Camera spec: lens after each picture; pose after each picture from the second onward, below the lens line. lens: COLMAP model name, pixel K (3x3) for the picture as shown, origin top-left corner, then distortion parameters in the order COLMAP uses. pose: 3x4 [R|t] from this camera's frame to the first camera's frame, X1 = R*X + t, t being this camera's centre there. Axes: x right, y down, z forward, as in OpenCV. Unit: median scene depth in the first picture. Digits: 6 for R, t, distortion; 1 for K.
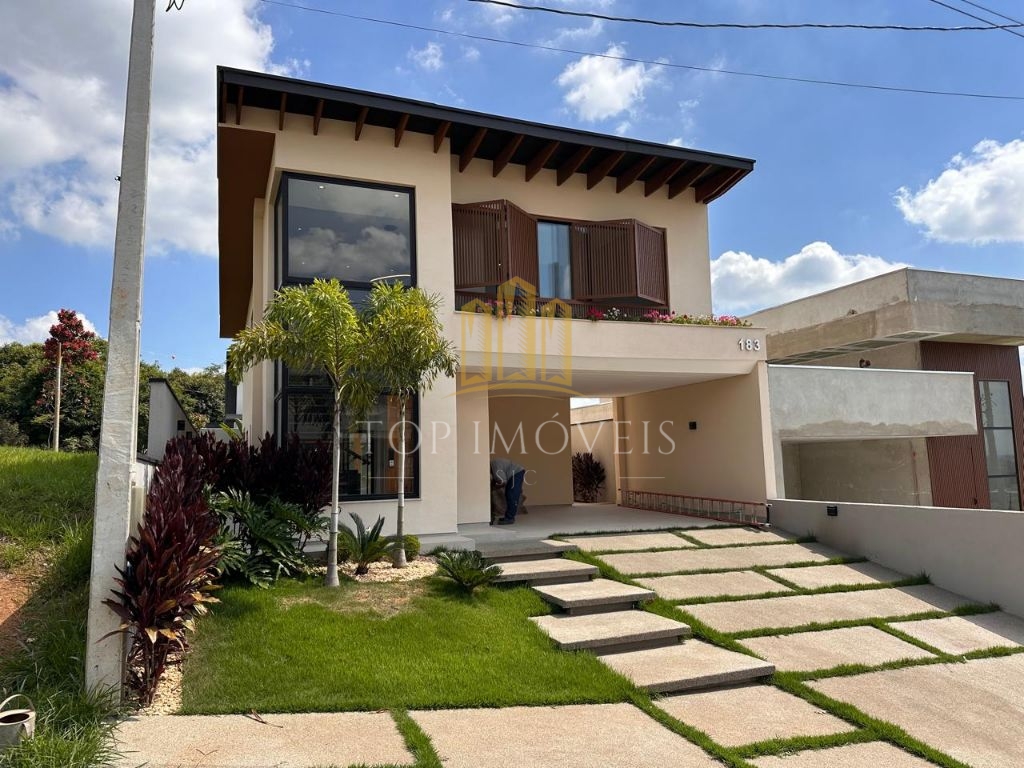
lens RADIAL K [[703.4, 0, 483.8], [0, 703.4, 387.0], [0, 0, 1]] dist [0.002067, -0.029619]
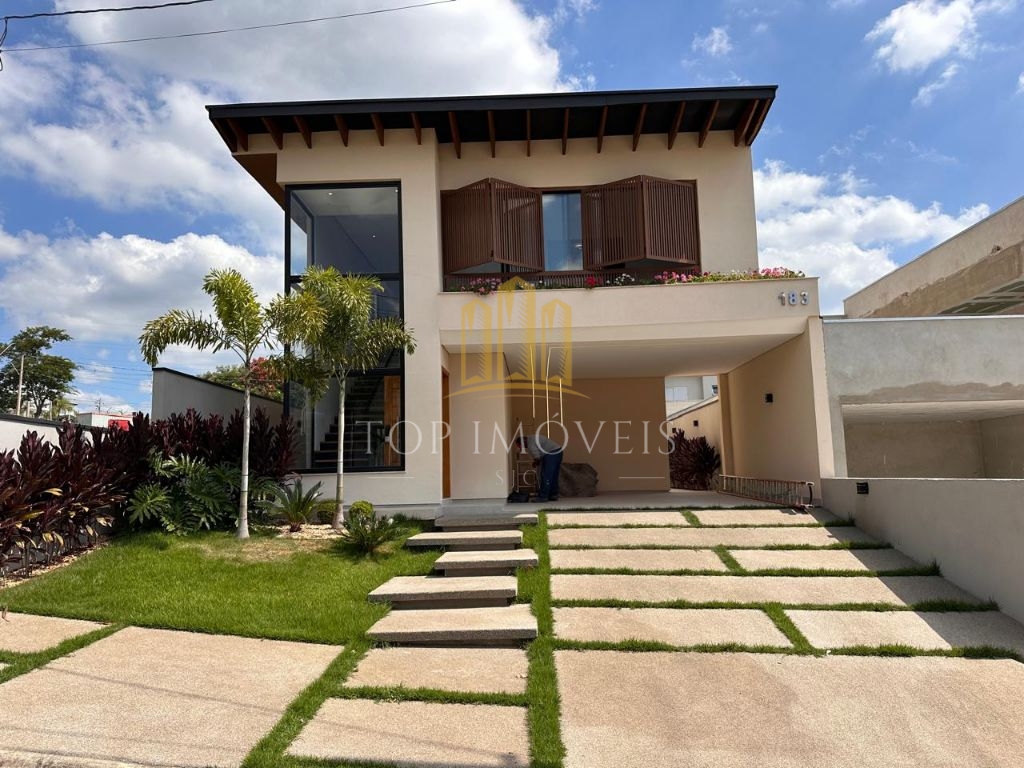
lens RADIAL K [[703.4, 0, 483.8], [0, 703.4, 387.0], [0, 0, 1]] dist [0.002067, -0.029619]
pose [[0.919942, -0.047619, -0.389151, 0.375613], [0.045852, 0.998852, -0.013834, 0.044422], [0.389363, -0.005117, 0.921070, 0.060013]]
